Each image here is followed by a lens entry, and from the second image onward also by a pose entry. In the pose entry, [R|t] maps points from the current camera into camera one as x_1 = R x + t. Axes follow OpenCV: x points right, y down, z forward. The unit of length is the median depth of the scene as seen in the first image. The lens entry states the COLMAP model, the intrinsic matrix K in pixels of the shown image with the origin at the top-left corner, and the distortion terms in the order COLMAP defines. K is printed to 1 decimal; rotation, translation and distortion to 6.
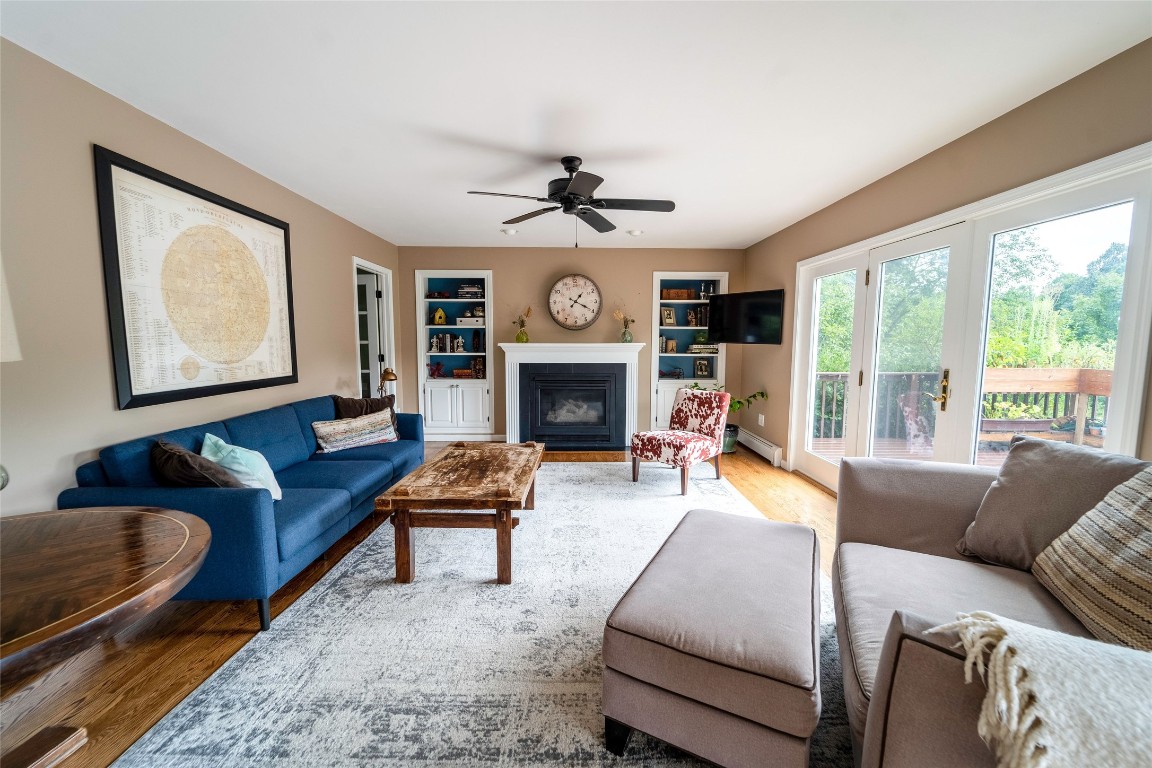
lens RADIAL K [[469.6, 0, 582.4], [0, 469.6, 389.0], [0, 0, 1]] dist [-0.000307, 0.000028]
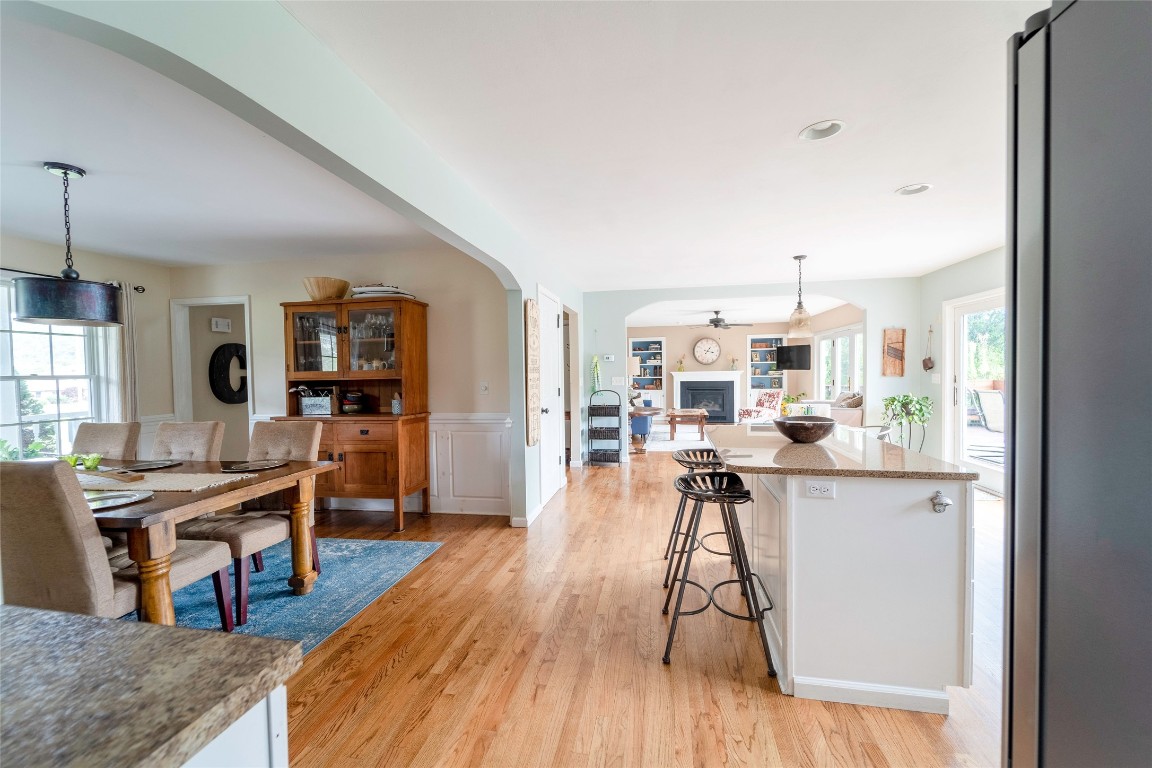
lens RADIAL K [[469.6, 0, 574.1], [0, 469.6, 385.4], [0, 0, 1]] dist [-0.000307, 0.000028]
pose [[0.977782, -0.011035, -0.209332, -0.154200], [-0.003844, 0.997502, -0.070537, 0.108998], [0.209587, 0.069774, 0.975297, -1.097771]]
